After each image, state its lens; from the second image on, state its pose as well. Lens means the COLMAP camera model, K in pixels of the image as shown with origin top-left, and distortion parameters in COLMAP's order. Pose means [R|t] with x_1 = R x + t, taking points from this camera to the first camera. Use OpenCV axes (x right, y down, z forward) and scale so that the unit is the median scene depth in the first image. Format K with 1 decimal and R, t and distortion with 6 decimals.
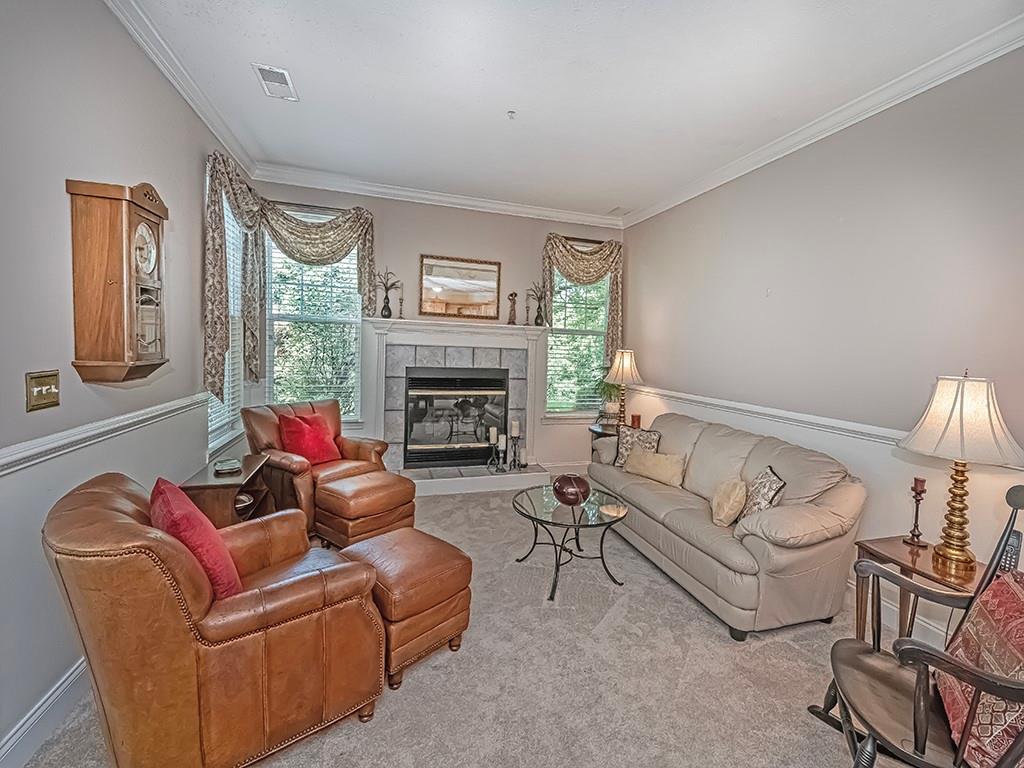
lens RADIAL K [[448.7, 0, 530.5], [0, 448.7, 363.3], [0, 0, 1]] dist [0.014188, -0.000150]
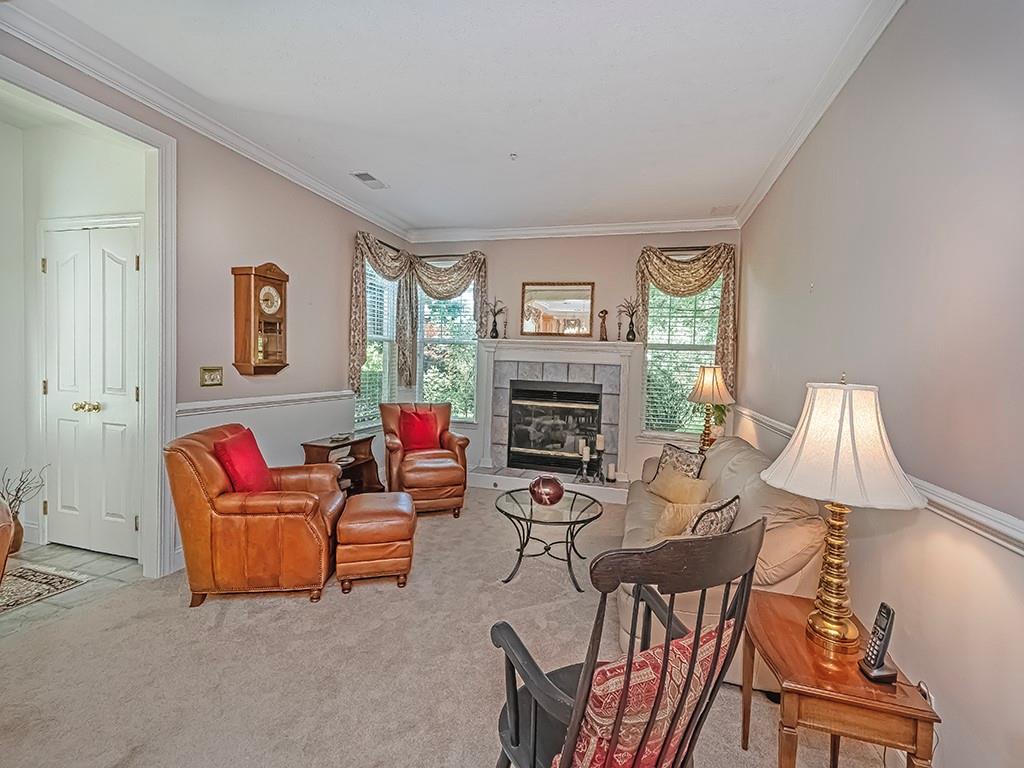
lens RADIAL K [[446.2, 0, 517.9], [0, 446.2, 376.1], [0, 0, 1]] dist [0.019344, 0.000150]
pose [[0.827301, 0.013081, -0.561606, 0.394179], [-0.028479, 0.999420, -0.018673, 0.019849], [0.561036, 0.031443, 0.827194, 0.047729]]
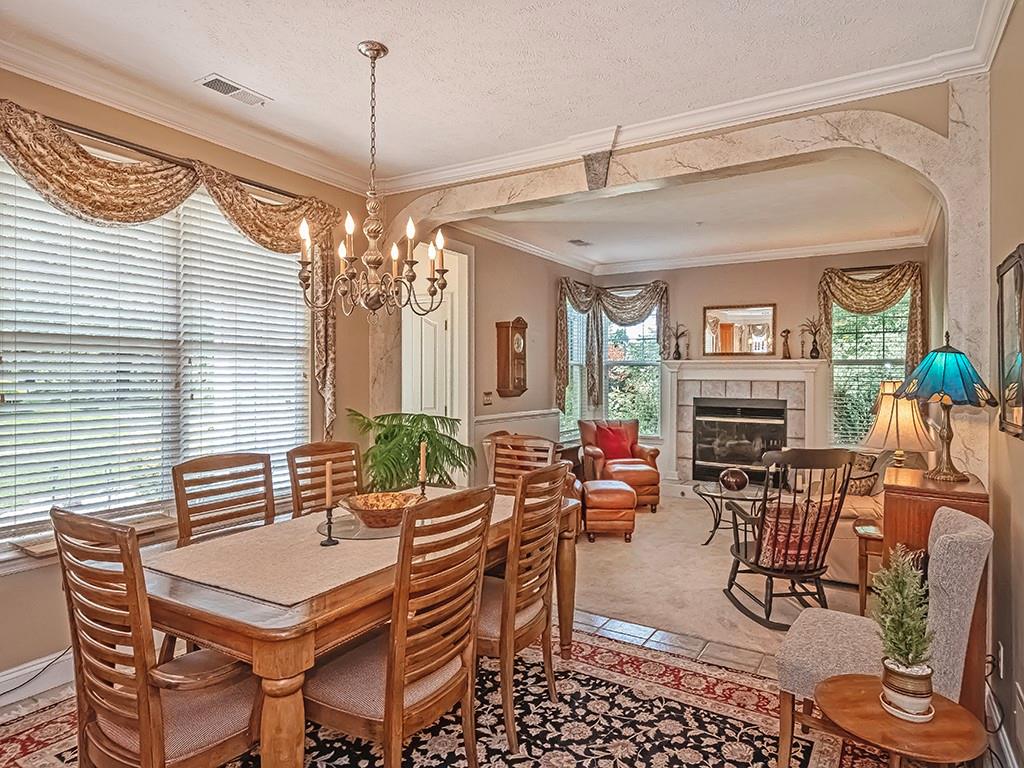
lens RADIAL K [[595.2, 0, 508.3], [0, 595.2, 388.8], [0, 0, 1]] dist [0.005690, 0.000138]
pose [[0.635965, -0.013560, -0.771599, 0.678508], [-0.012335, 0.999539, -0.027733, 0.036020], [0.771619, 0.027155, 0.635505, -0.457446]]
